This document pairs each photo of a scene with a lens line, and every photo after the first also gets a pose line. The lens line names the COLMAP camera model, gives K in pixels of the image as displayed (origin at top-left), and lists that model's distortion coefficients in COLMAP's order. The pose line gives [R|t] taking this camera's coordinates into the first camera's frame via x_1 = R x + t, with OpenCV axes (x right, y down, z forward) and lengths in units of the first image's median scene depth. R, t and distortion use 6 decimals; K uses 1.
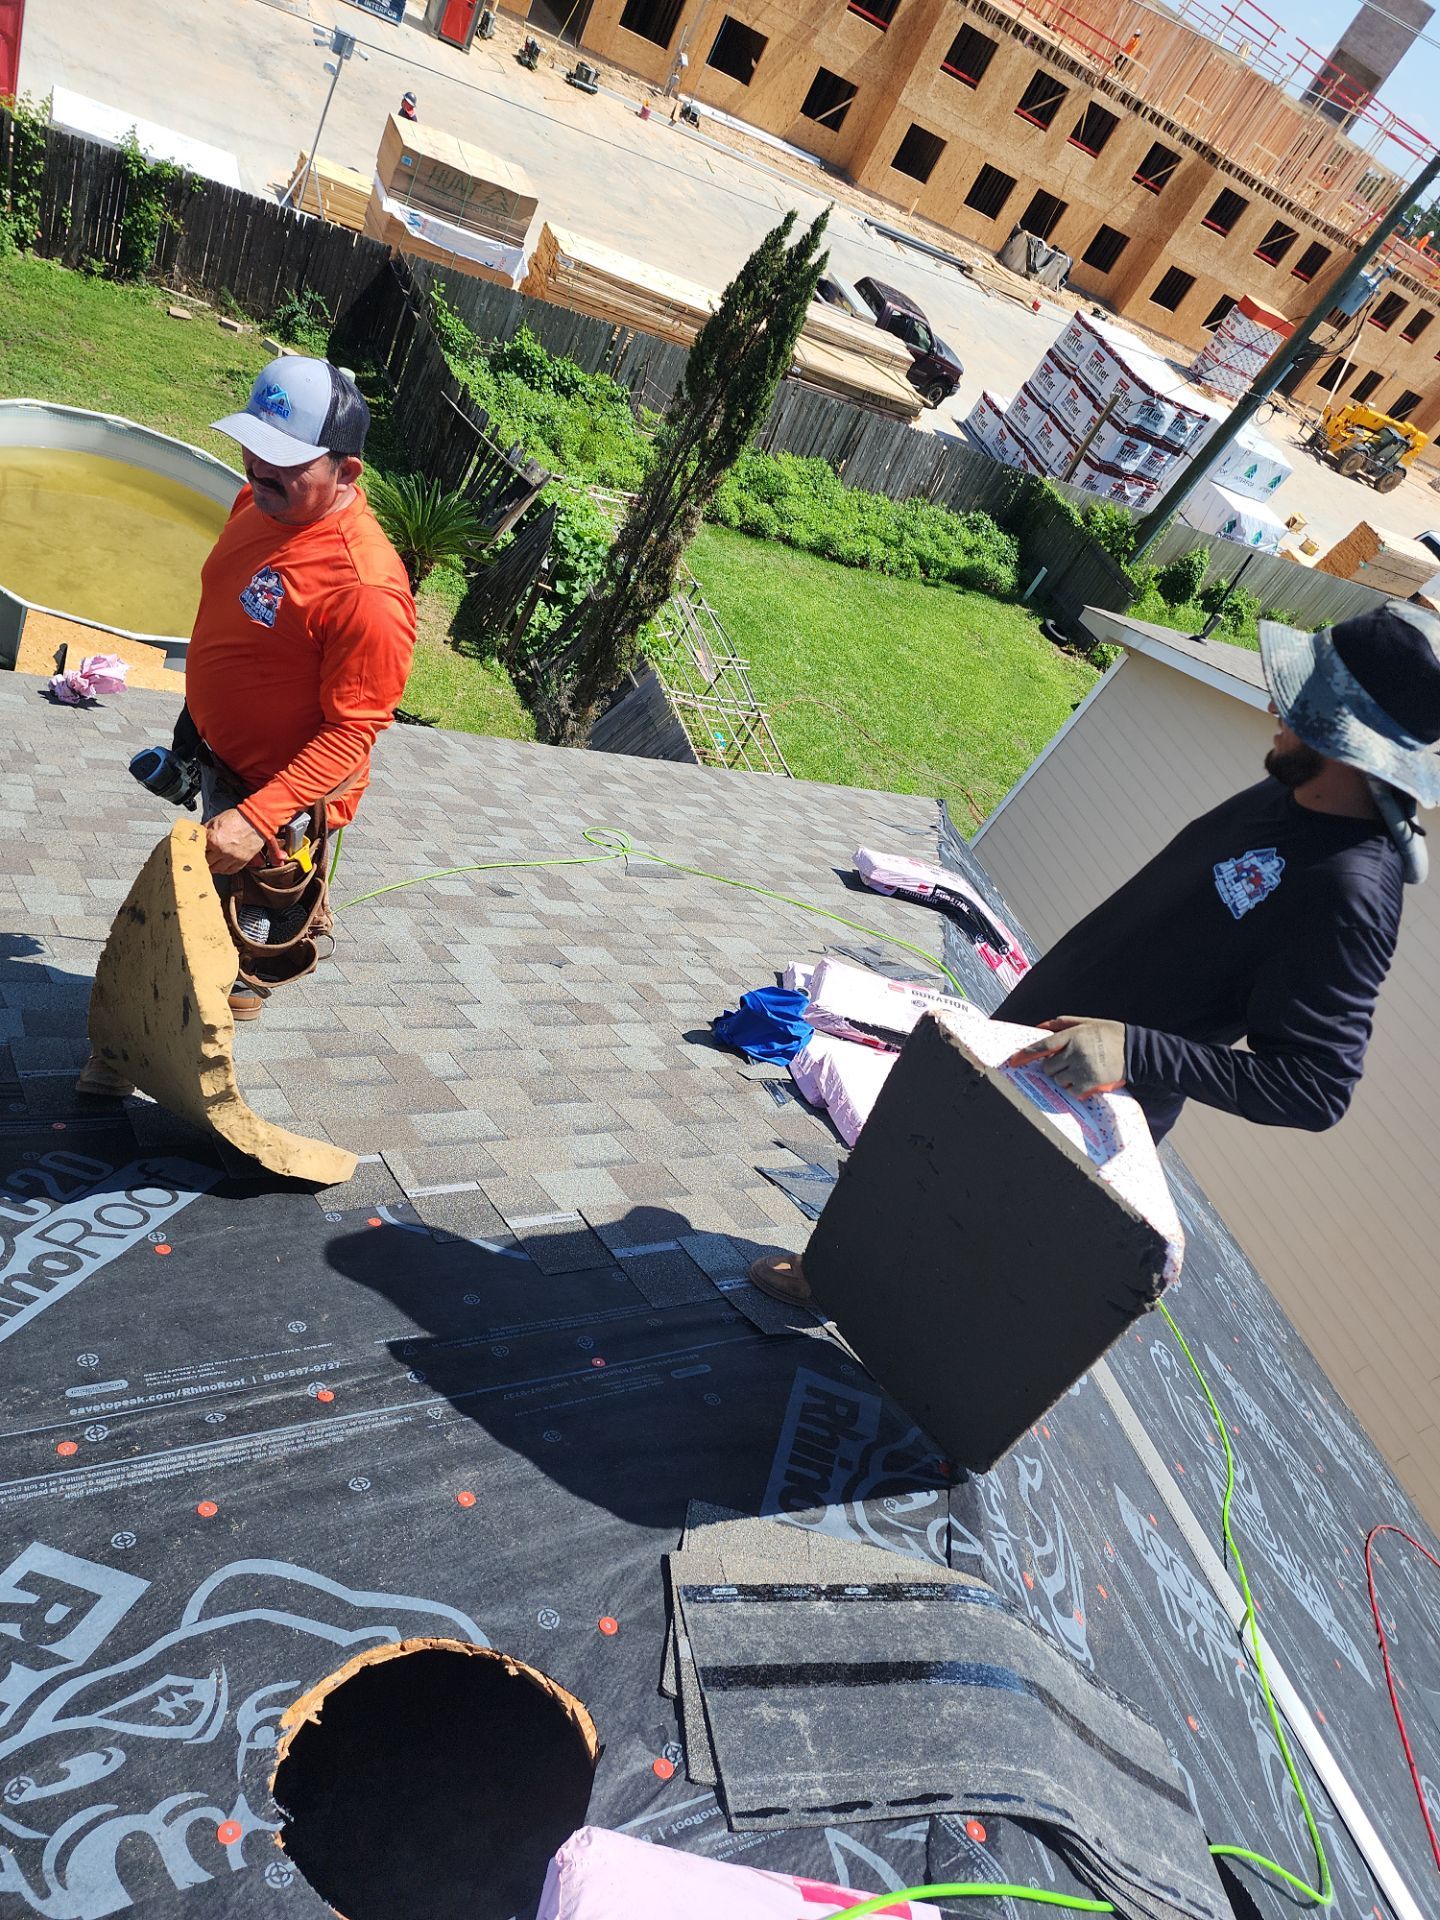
lens RADIAL K [[1266.6, 0, 729.0], [0, 1266.6, 951.0], [0, 0, 1]] dist [0.079523, -0.064650]
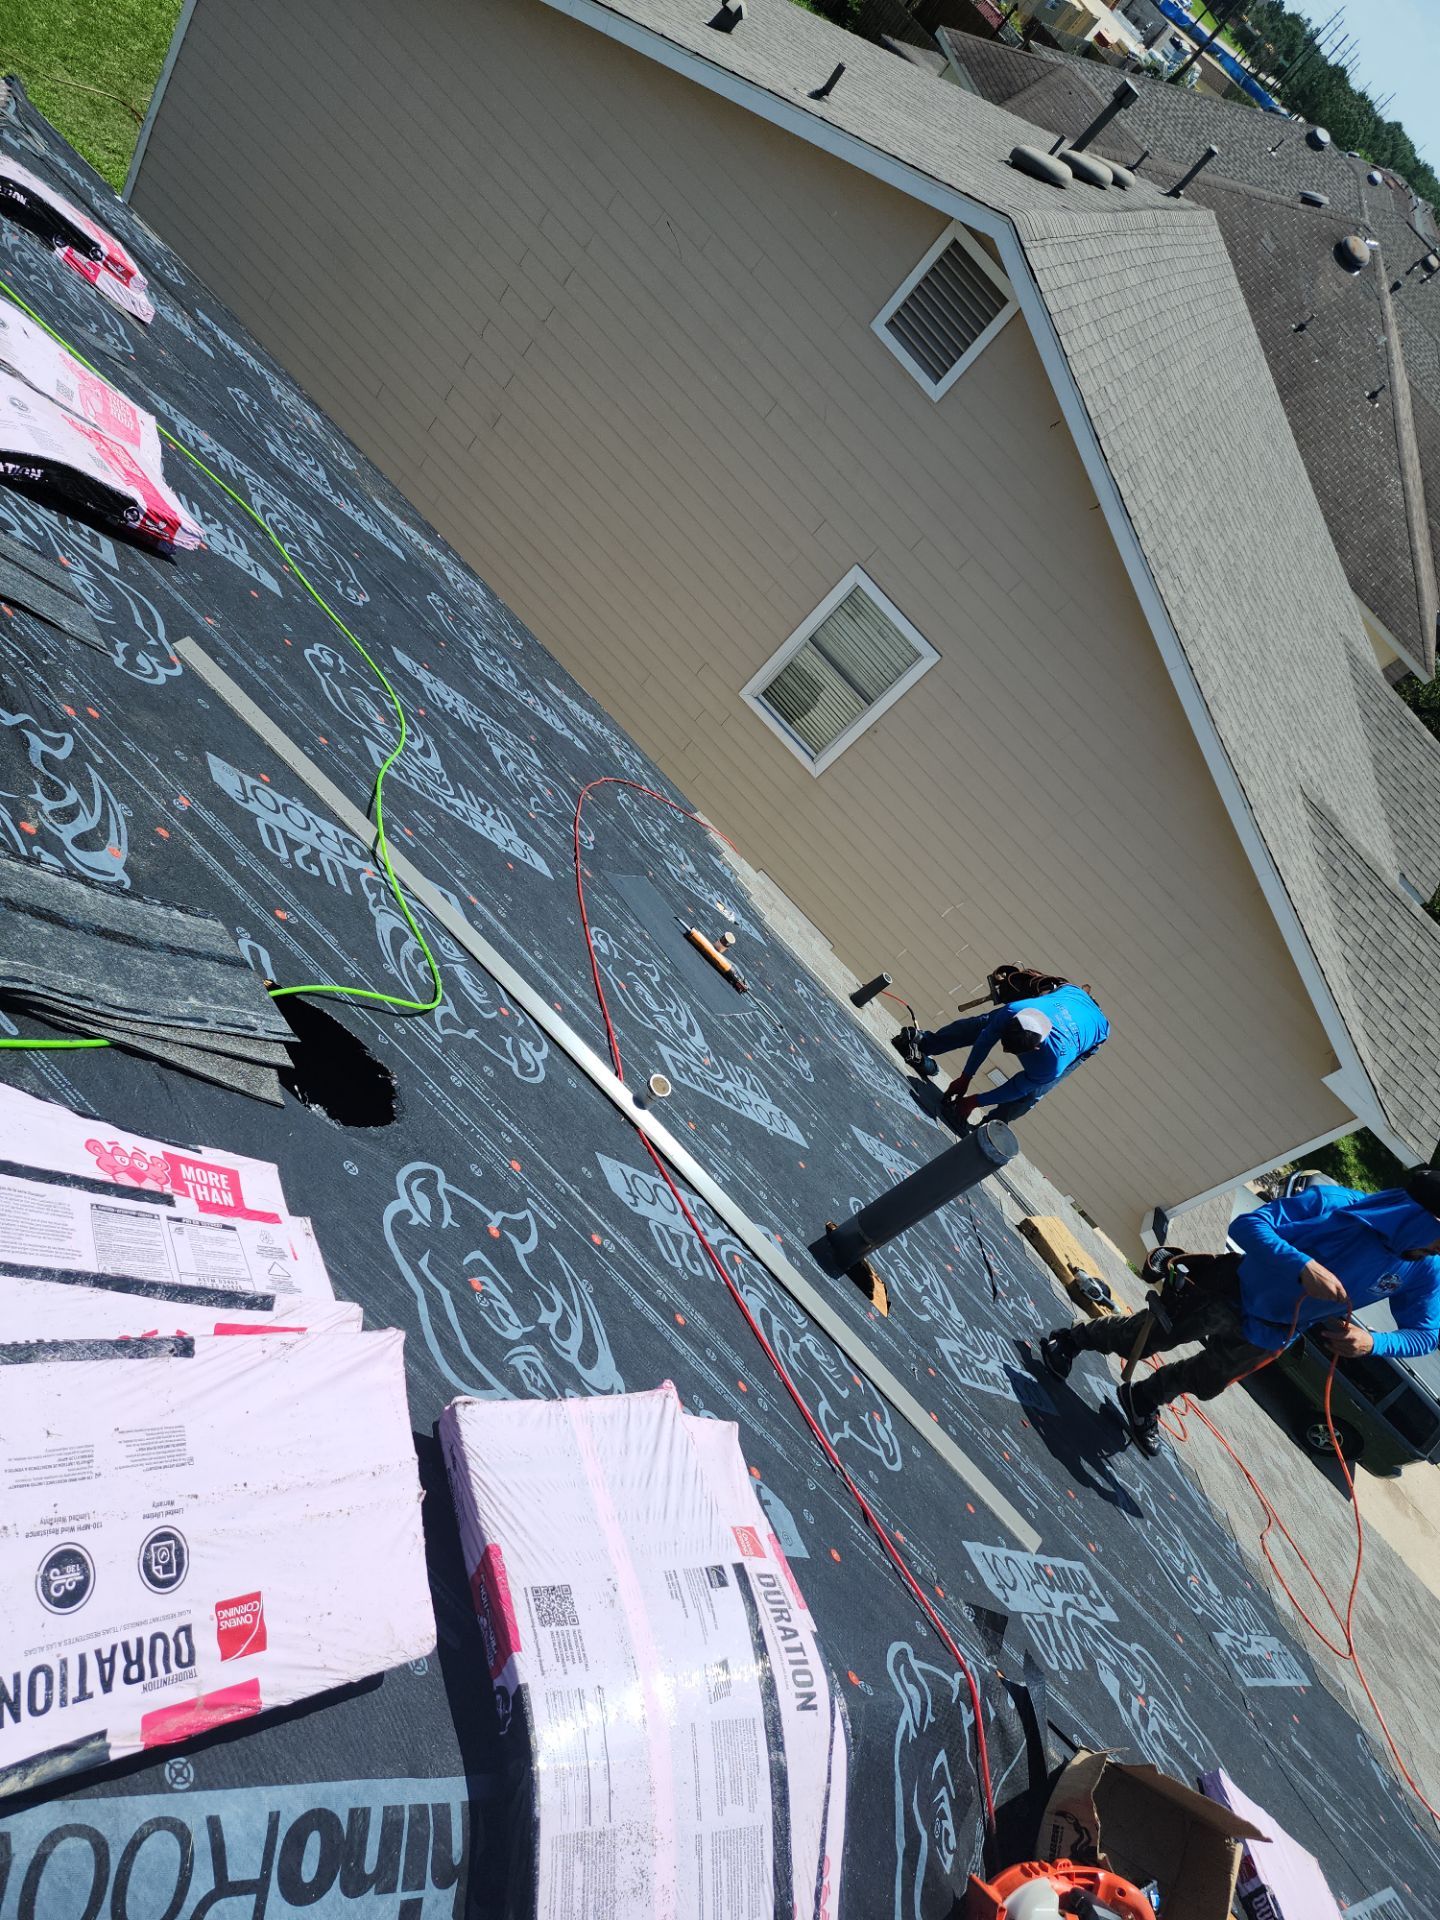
lens RADIAL K [[1266.6, 0, 719.1], [0, 1266.6, 966.8], [0, 0, 1]] dist [0.079523, -0.064650]
pose [[0.874057, -0.330158, 0.356397, 0.168622], [0.144954, 0.877411, 0.457316, 0.113376], [-0.463694, -0.348059, 0.814766, -0.048821]]
